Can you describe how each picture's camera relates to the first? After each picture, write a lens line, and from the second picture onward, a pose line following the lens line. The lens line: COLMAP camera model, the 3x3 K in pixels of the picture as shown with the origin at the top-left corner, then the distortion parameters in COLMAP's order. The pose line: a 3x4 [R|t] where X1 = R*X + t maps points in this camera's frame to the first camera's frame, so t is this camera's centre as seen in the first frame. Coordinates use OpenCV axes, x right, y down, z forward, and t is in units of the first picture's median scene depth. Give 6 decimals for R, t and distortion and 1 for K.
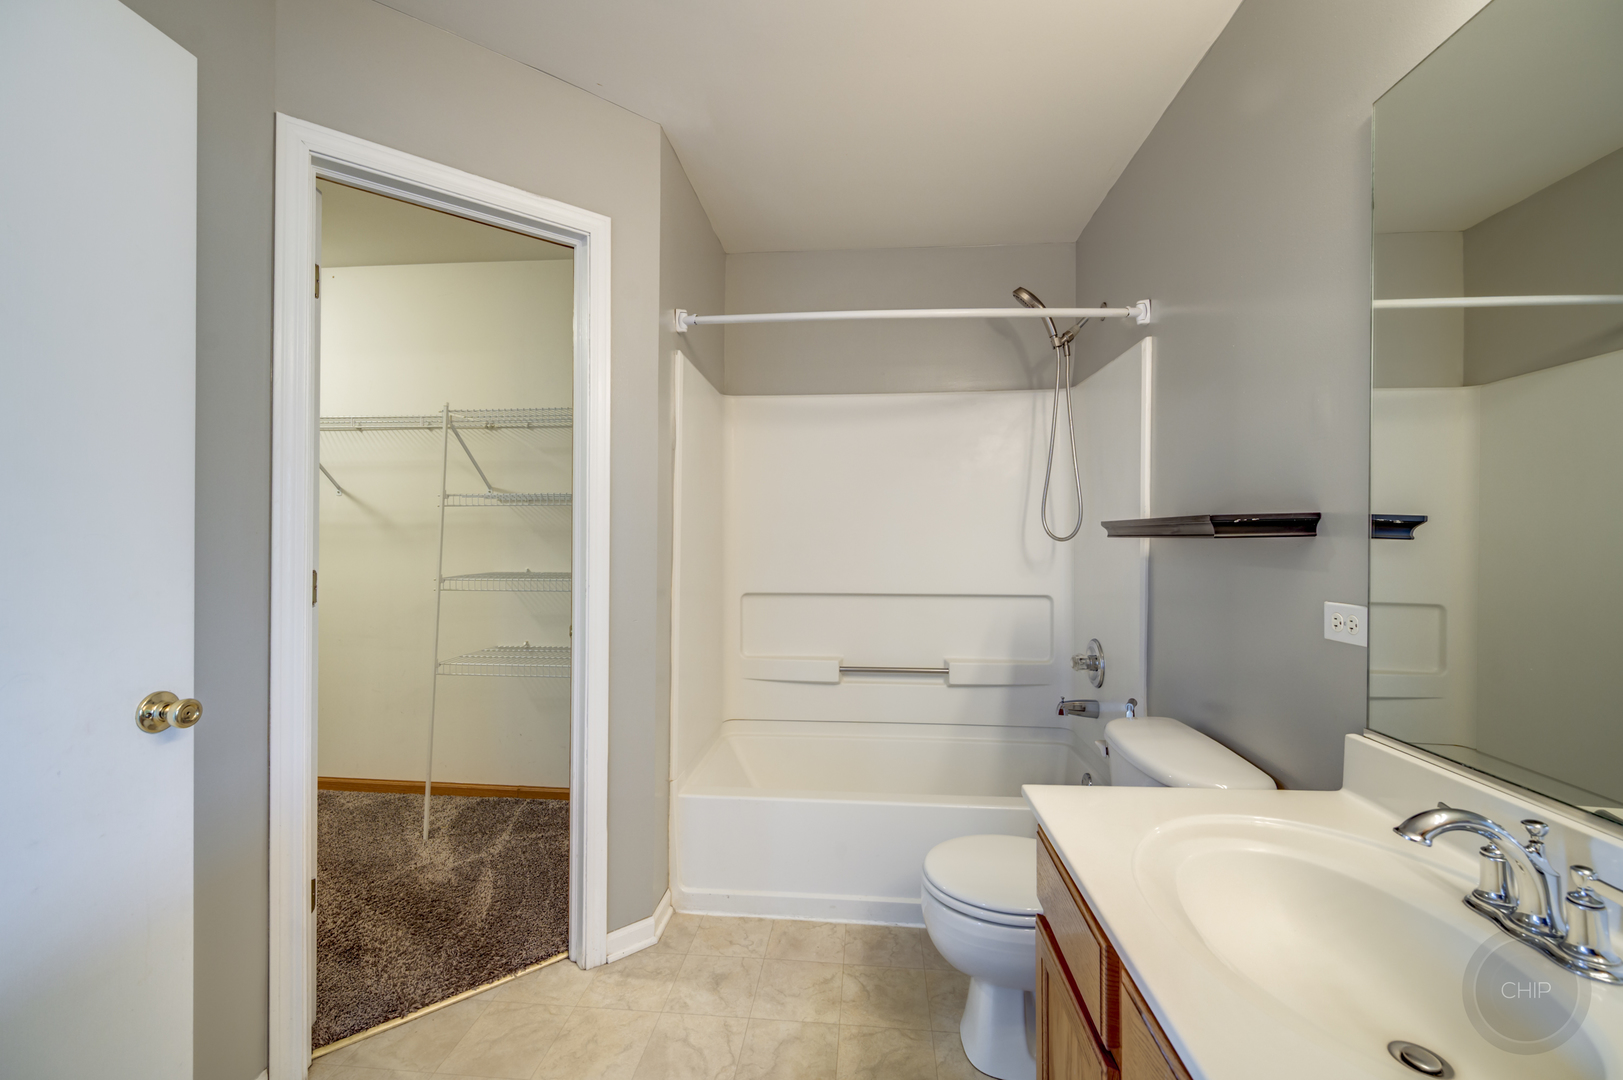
lens RADIAL K [[660.4, 0, 817.3], [0, 660.4, 532.0], [0, 0, 1]] dist [0.000049, -0.000082]
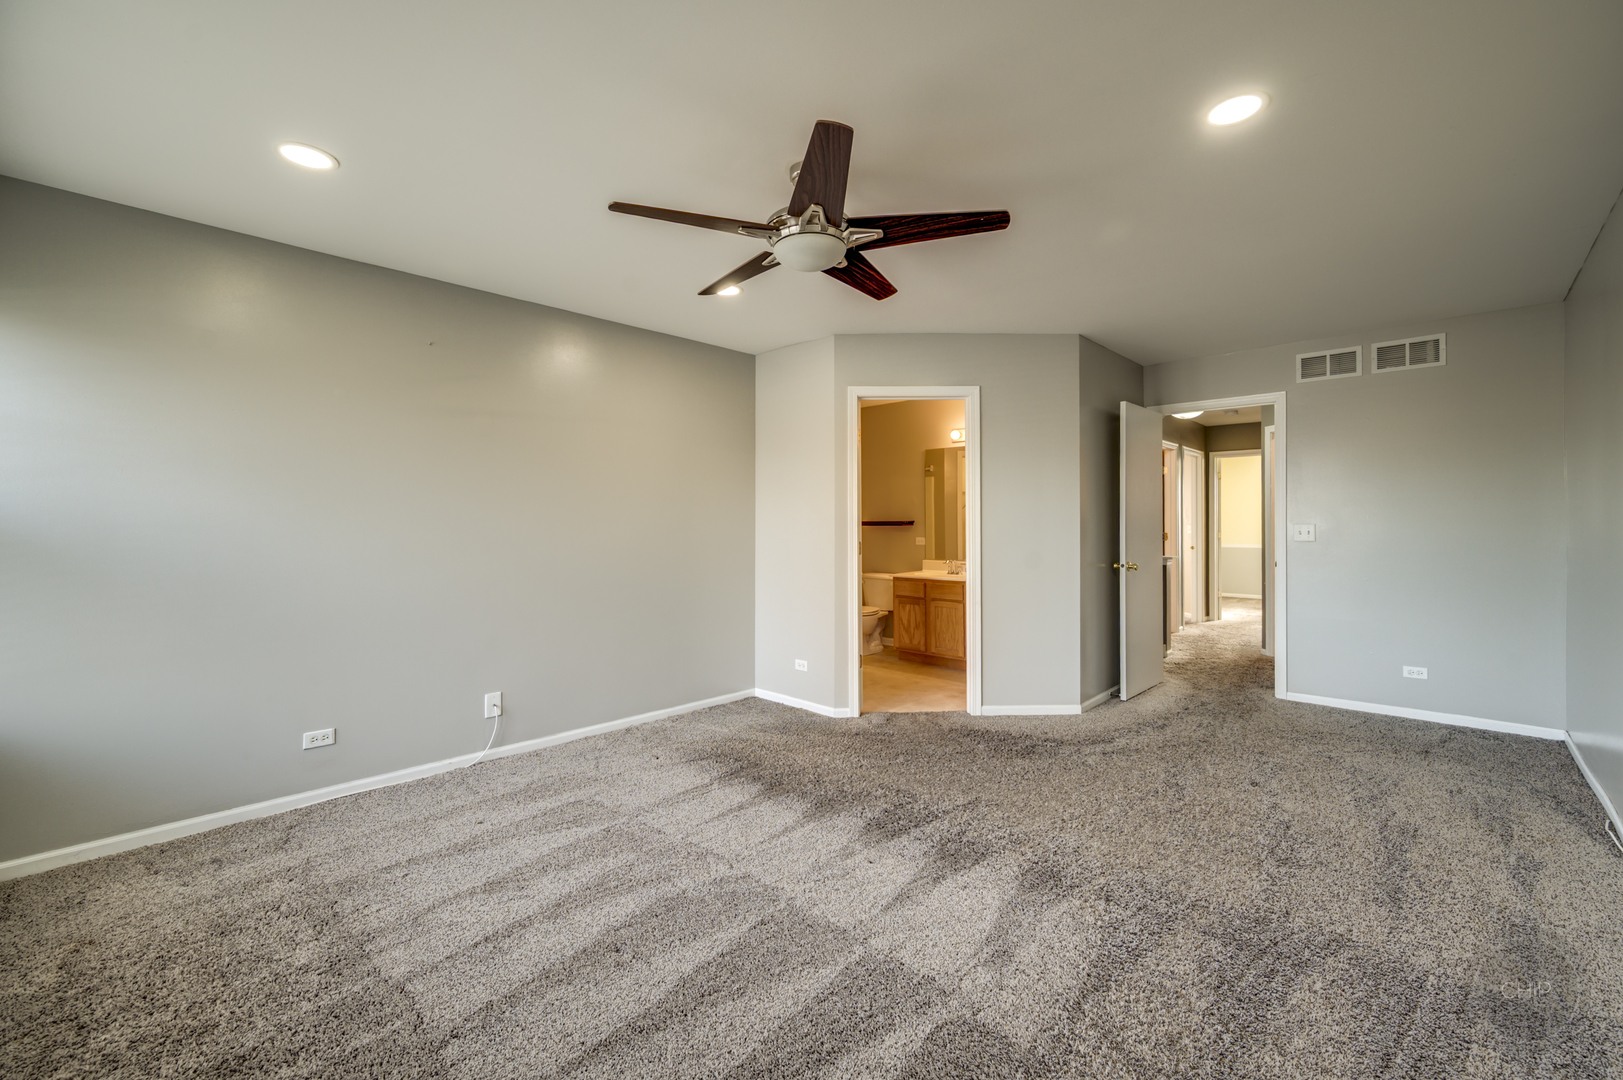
lens RADIAL K [[660.4, 0, 817.3], [0, 660.4, 532.0], [0, 0, 1]] dist [0.000049, -0.000082]
pose [[0.613386, -0.008716, 0.789735, -2.370245], [-0.001907, 0.999920, 0.012517, -0.002807], [-0.789781, -0.009184, 0.613321, -0.981773]]
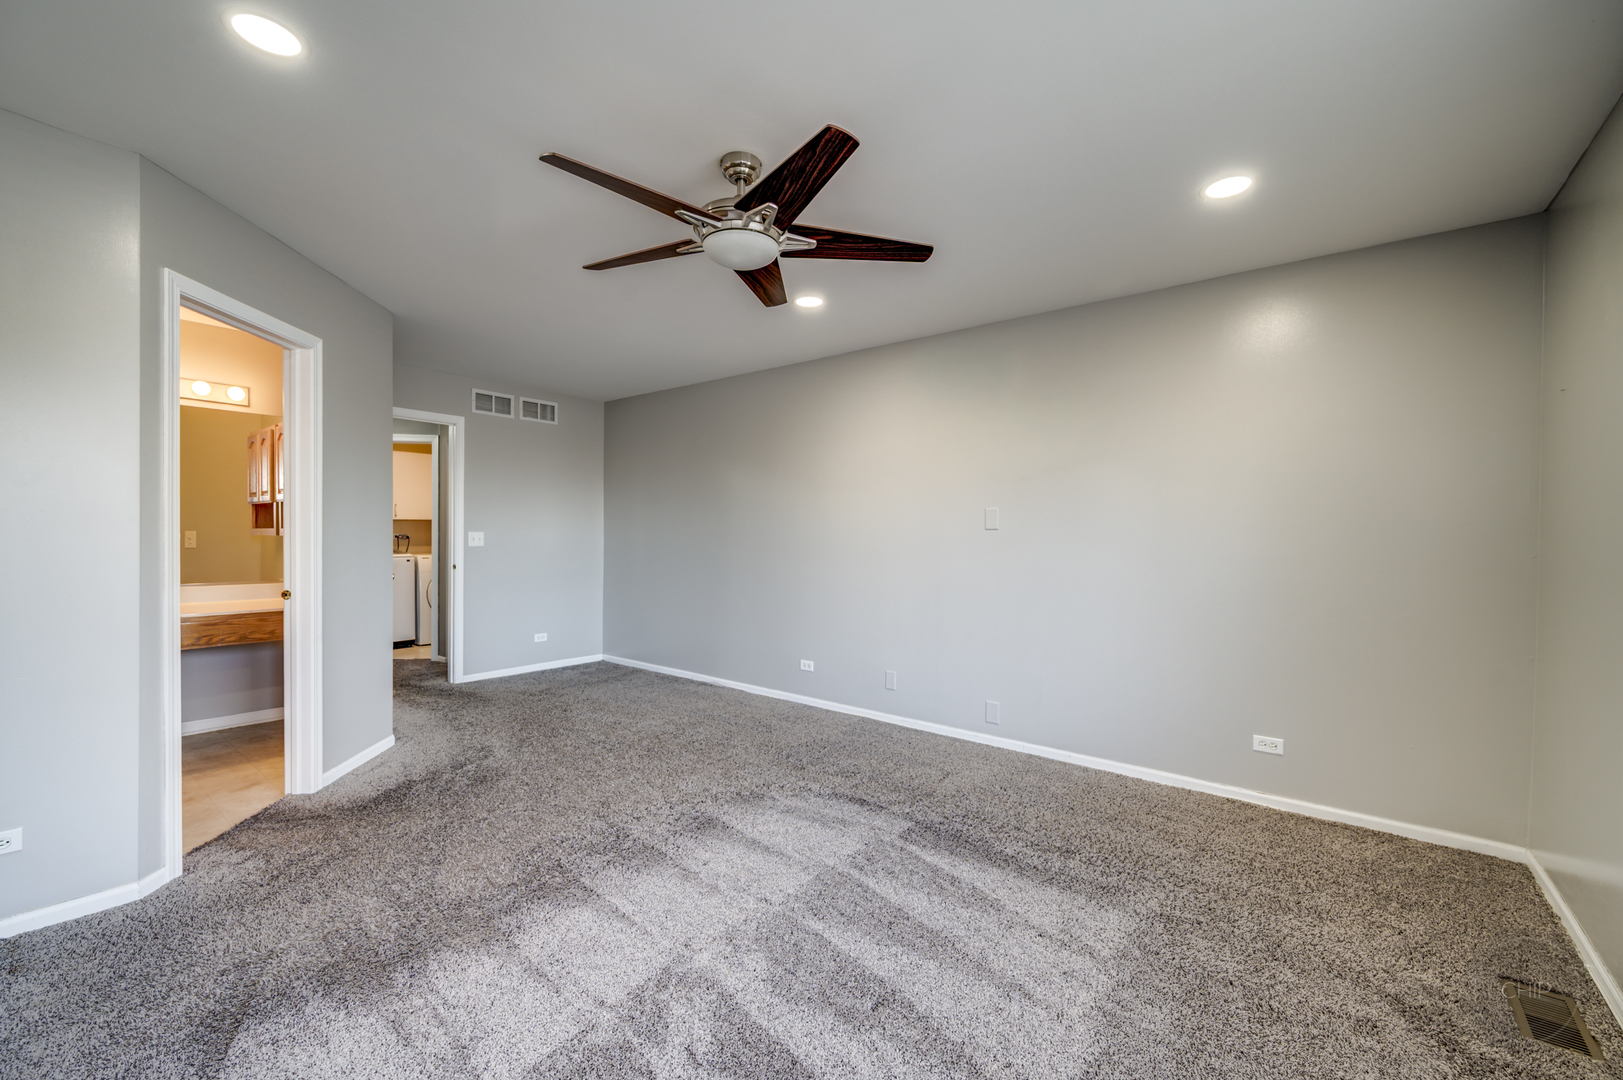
lens RADIAL K [[652.4, 0, 818.2], [0, 652.4, 552.9], [0, 0, 1]] dist [-0.000427, -0.000095]
pose [[-0.839539, -0.023857, 0.542775, -2.191625], [-0.014218, 0.999658, 0.021947, 0.003070], [-0.543113, 0.010708, -0.839591, 0.531850]]
